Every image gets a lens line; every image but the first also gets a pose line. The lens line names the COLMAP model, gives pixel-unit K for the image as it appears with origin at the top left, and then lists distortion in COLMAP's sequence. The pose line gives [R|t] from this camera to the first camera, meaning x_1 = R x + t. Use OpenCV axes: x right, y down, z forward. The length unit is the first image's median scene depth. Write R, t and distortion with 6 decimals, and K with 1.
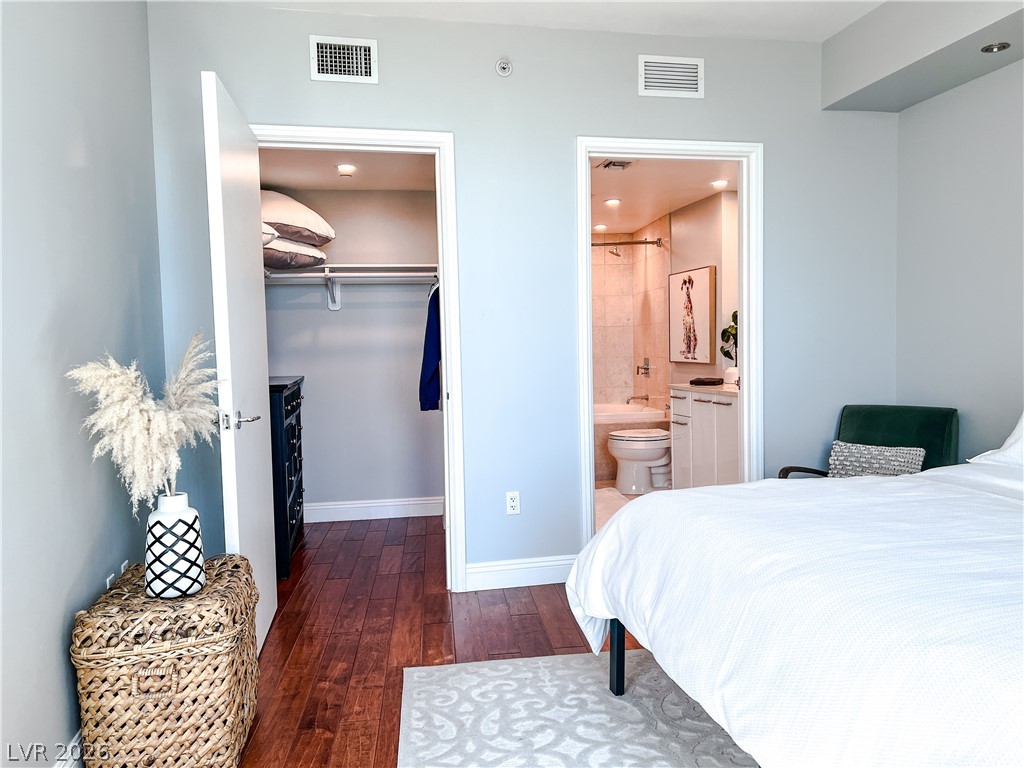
lens RADIAL K [[775.9, 0, 484.3], [0, 775.9, 395.8], [0, 0, 1]] dist [0.074290, -0.087406]
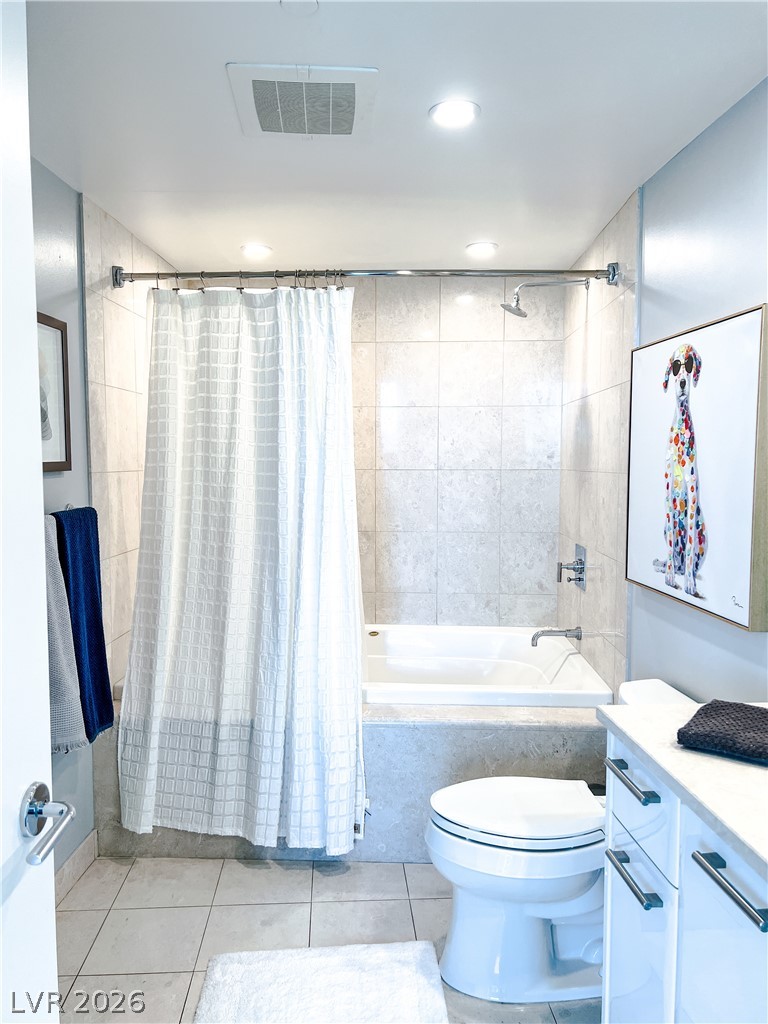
lens RADIAL K [[775.9, 0, 371.9], [0, 775.9, 517.5], [0, 0, 1]] dist [0.074290, -0.087406]
pose [[0.992718, 0.035510, -0.115110, 0.163785], [-0.034139, 0.999321, 0.013860, -0.077977], [0.115524, -0.009829, 0.993256, 0.629929]]
